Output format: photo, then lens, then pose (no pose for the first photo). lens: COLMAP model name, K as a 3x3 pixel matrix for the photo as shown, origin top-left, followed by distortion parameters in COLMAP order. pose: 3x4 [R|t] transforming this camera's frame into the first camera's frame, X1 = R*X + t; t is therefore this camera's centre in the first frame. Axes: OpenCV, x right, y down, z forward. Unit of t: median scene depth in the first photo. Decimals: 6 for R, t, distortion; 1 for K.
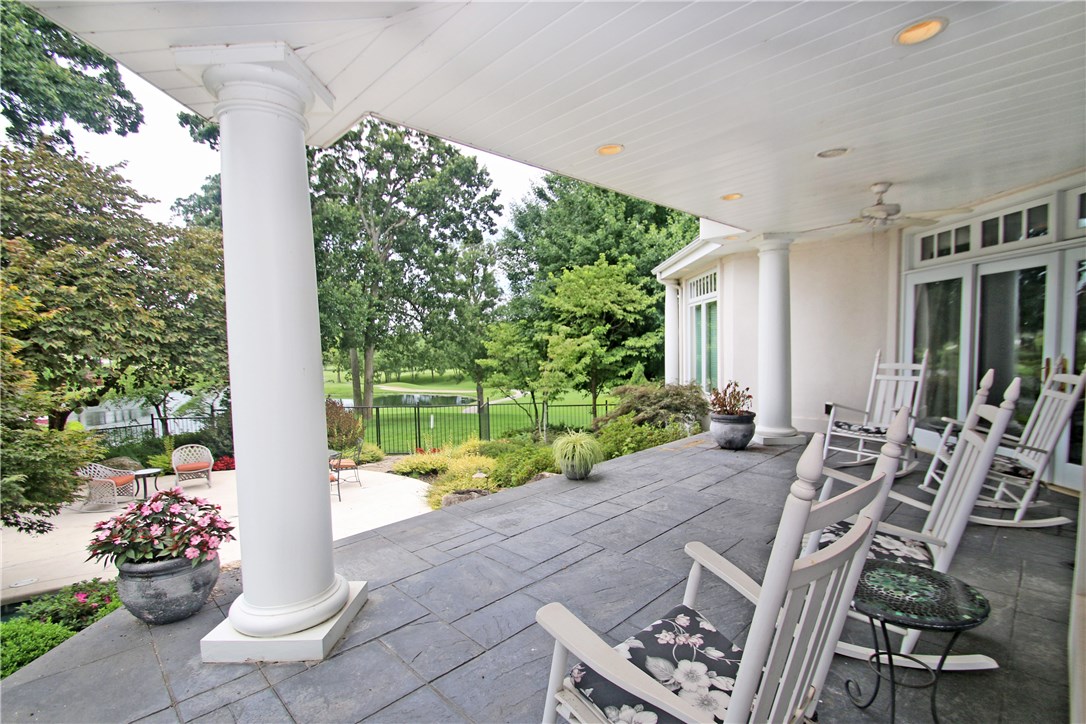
lens RADIAL K [[498.6, 0, 542.2], [0, 498.6, 360.7], [0, 0, 1]] dist [-0.015317, -0.003690]
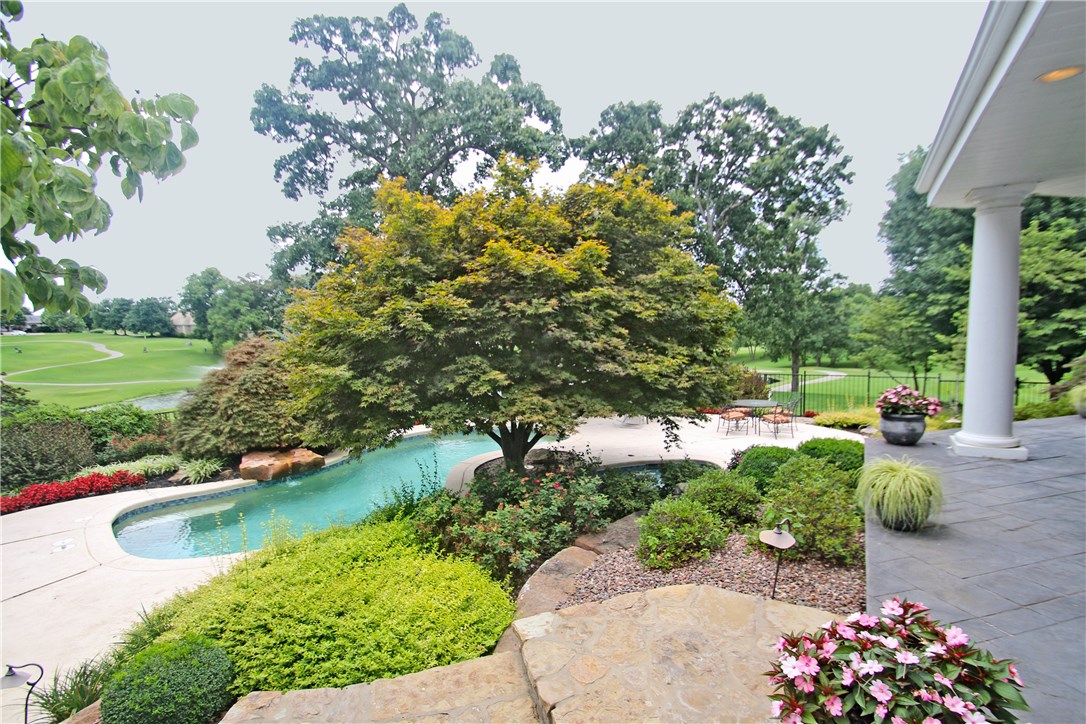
lens RADIAL K [[498.6, 0, 554.6], [0, 498.6, 371.6], [0, 0, 1]] dist [-0.015317, -0.003690]
pose [[0.855878, 0.039202, -0.515690, -0.072964], [-0.004585, 0.997659, 0.068232, 0.005211], [0.517158, -0.056034, 0.854054, -0.121545]]
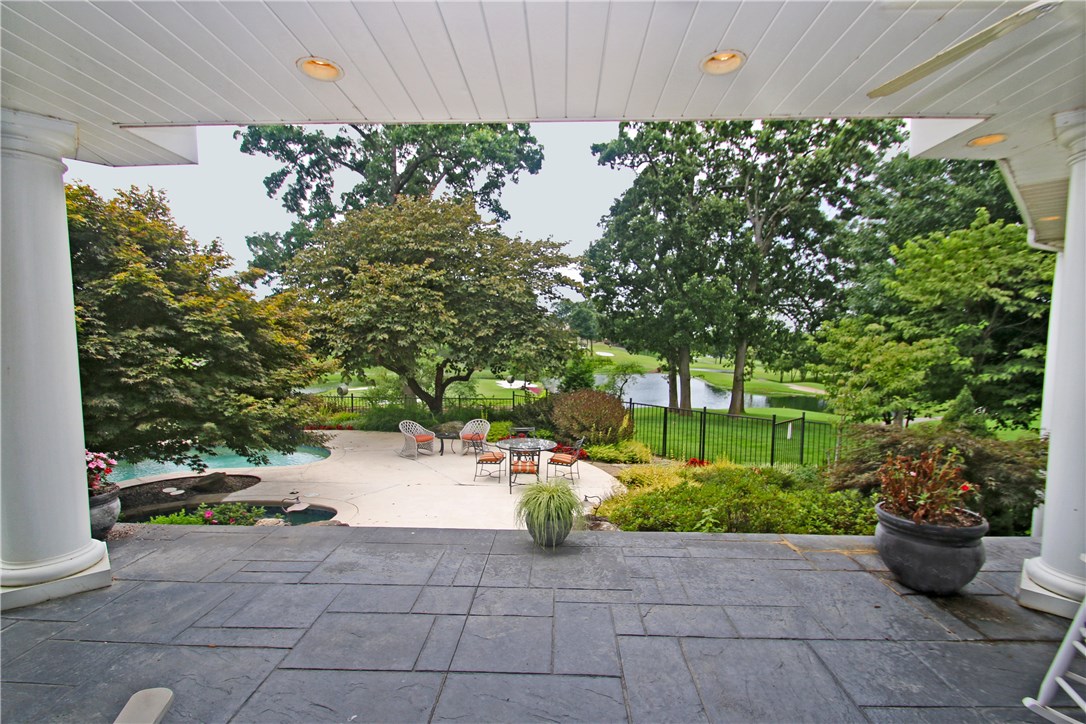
lens RADIAL K [[498.6, 0, 548.1], [0, 498.6, 364.9], [0, 0, 1]] dist [-0.015317, -0.003690]
pose [[0.696559, 0.059232, -0.715050, 0.084176], [-0.045468, 0.998228, 0.038397, -0.006637], [0.716057, 0.005766, 0.698018, 0.075516]]
